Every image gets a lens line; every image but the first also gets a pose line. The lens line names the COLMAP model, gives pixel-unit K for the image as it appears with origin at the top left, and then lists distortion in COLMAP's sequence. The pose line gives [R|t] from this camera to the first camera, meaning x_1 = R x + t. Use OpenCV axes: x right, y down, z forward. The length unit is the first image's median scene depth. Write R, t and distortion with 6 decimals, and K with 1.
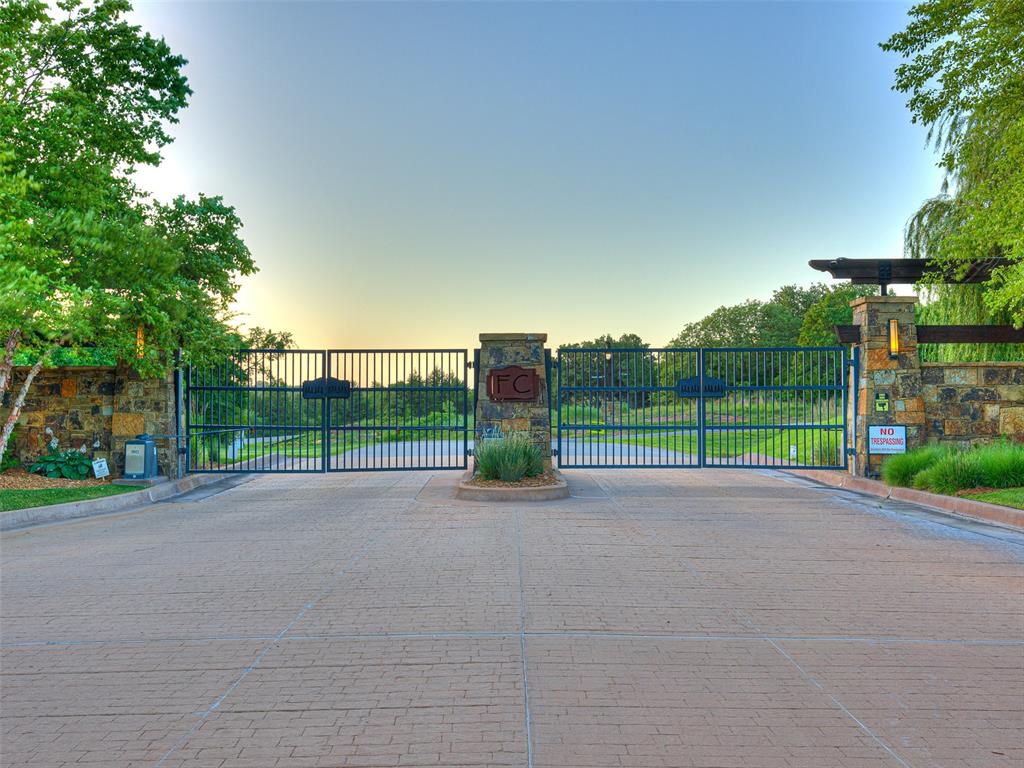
lens RADIAL K [[1031.2, 0, 512.0], [0, 1031.2, 384.0], [0, 0, 1]] dist [0.070979, 0.001023]
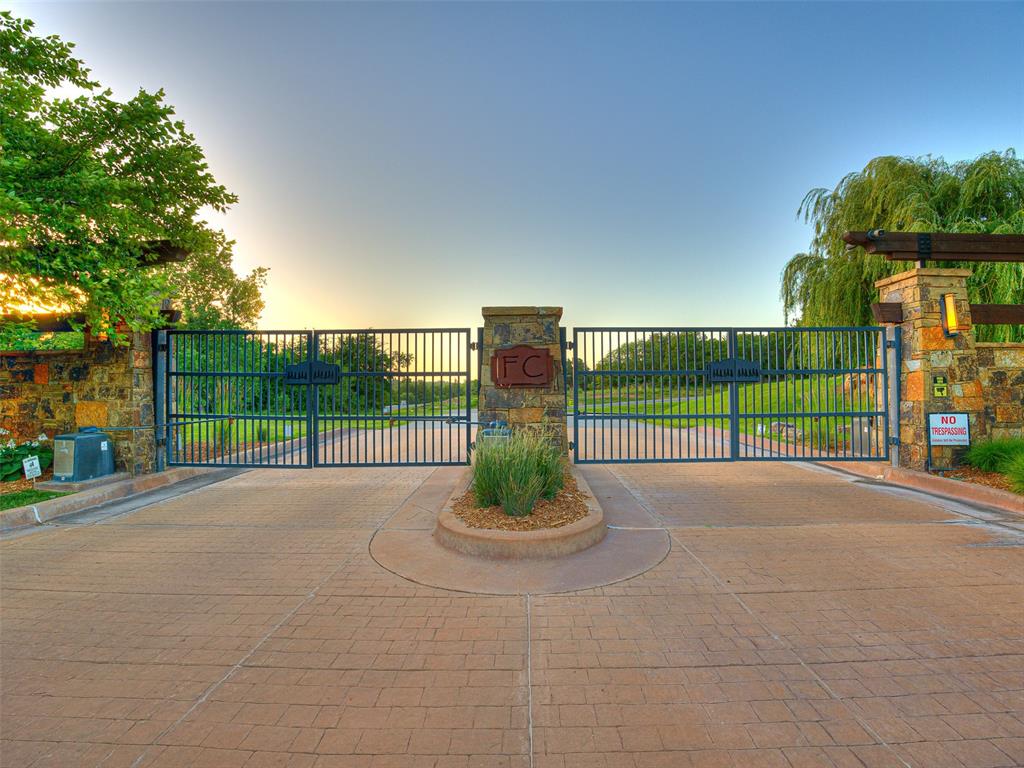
lens RADIAL K [[442.8, 0, 512.0], [0, 442.8, 384.0], [0, 0, 1]] dist [-0.065230, 0.011802]
pose [[0.999575, -0.003234, -0.028987, 0.002968], [0.003391, 0.999980, 0.005379, 0.012047], [0.028969, -0.005475, 0.999565, 0.633724]]
